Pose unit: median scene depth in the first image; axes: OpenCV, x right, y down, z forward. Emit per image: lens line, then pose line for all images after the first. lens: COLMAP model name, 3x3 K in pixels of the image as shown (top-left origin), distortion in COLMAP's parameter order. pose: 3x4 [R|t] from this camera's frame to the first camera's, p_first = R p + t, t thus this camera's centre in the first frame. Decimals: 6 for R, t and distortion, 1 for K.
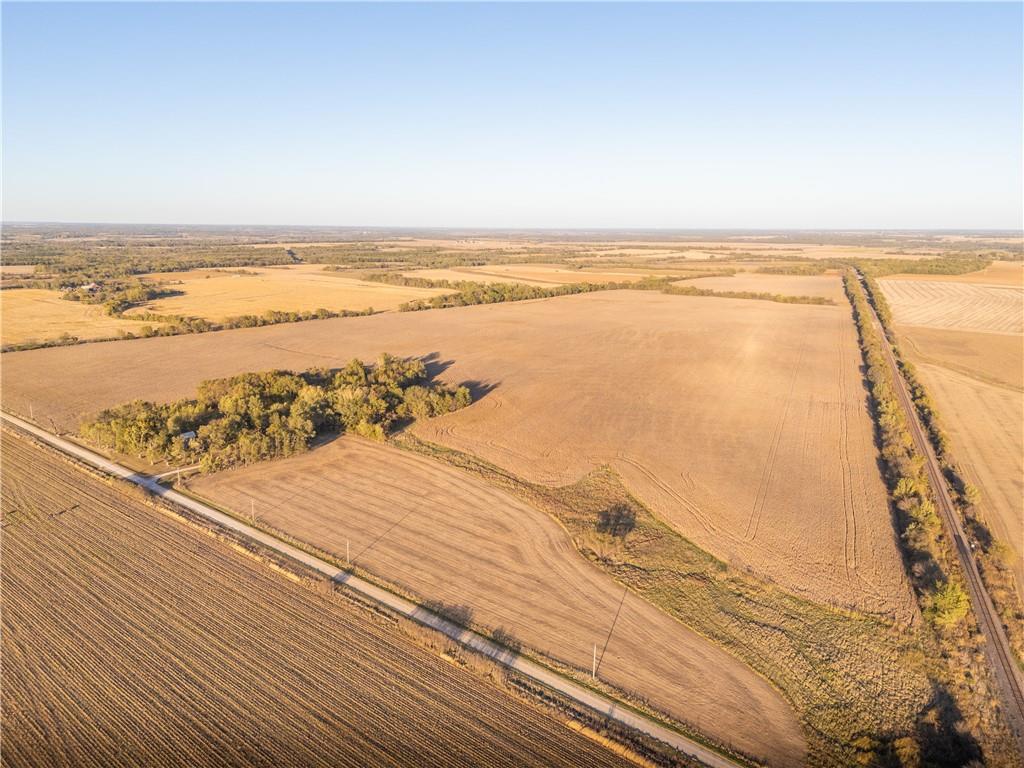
lens RADIAL K [[716.4, 0, 511.8], [0, 716.4, 377.5], [0, 0, 1]] dist [0.068351, -0.004363]
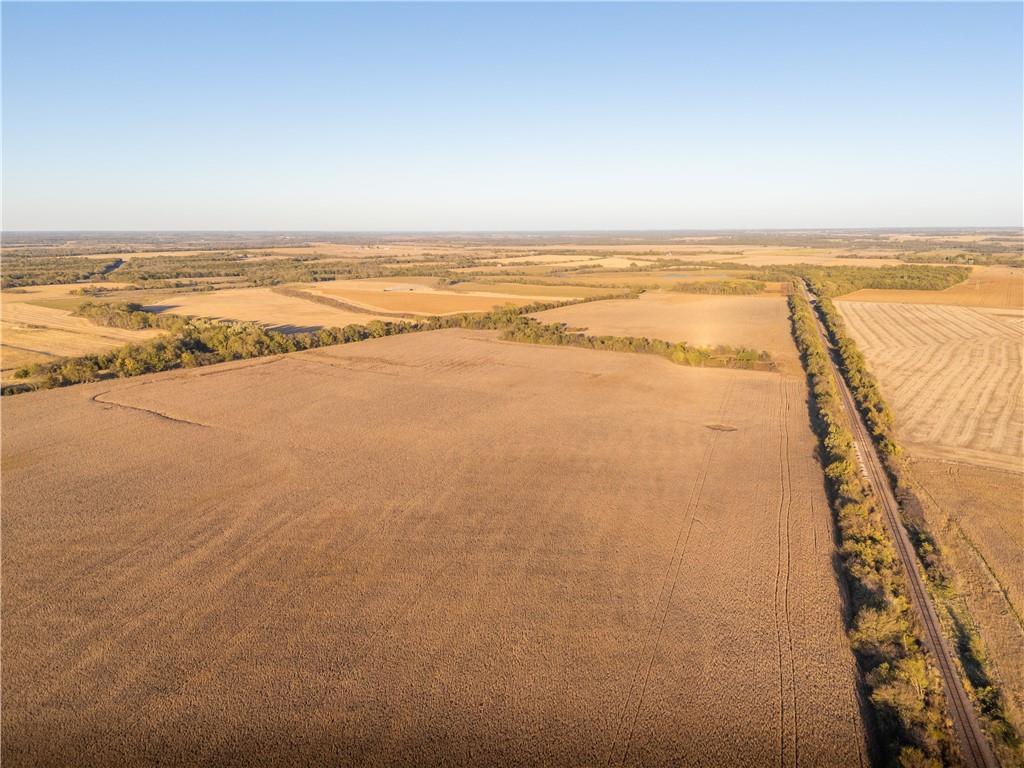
lens RADIAL K [[716.4, 0, 508.5], [0, 716.4, 386.9], [0, 0, 1]] dist [0.068351, -0.004363]
pose [[0.998176, -0.024410, 0.055213, 0.093819], [0.023931, 0.999670, 0.009308, -0.042027], [-0.055422, -0.007970, 0.998431, 0.204413]]
